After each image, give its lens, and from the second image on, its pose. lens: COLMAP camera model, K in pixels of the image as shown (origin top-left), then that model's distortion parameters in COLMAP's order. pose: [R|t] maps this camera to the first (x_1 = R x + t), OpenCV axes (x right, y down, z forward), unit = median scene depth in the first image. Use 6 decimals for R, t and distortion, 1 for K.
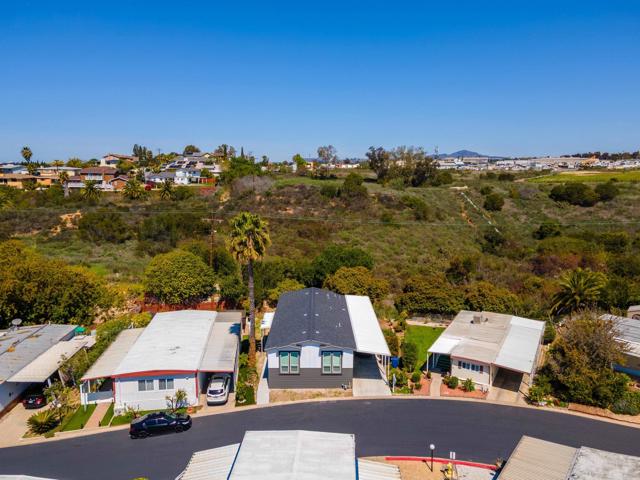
lens RADIAL K [[468.5, 0, 320.0], [0, 468.5, 240.0], [0, 0, 1]] dist [0.030345, 0.060558]
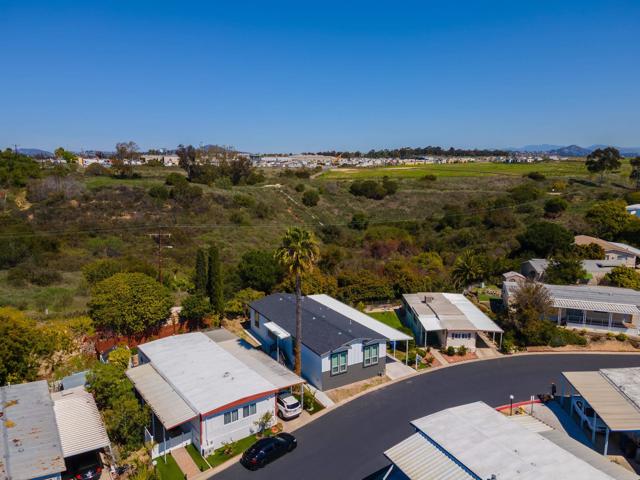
lens RADIAL K [[468.5, 0, 320.0], [0, 468.5, 240.0], [0, 0, 1]] dist [0.030345, 0.060558]
pose [[0.865899, -0.081338, 0.493561, -0.428198], [0.075355, 0.996642, 0.032044, -0.039706], [-0.494510, 0.009445, 0.869120, 0.061148]]
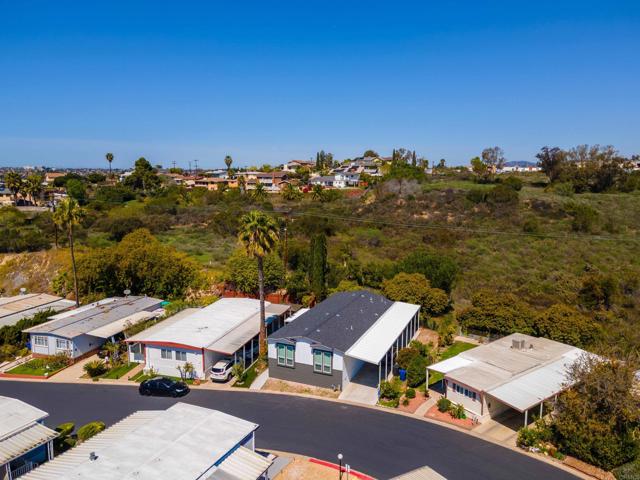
lens RADIAL K [[468.5, 0, 320.0], [0, 468.5, 240.0], [0, 0, 1]] dist [0.030345, 0.060558]
pose [[0.914268, 0.057467, -0.401014, 0.288574], [-0.061051, 0.998127, 0.003846, -0.003239], [0.400484, 0.020966, 0.916064, 0.045697]]
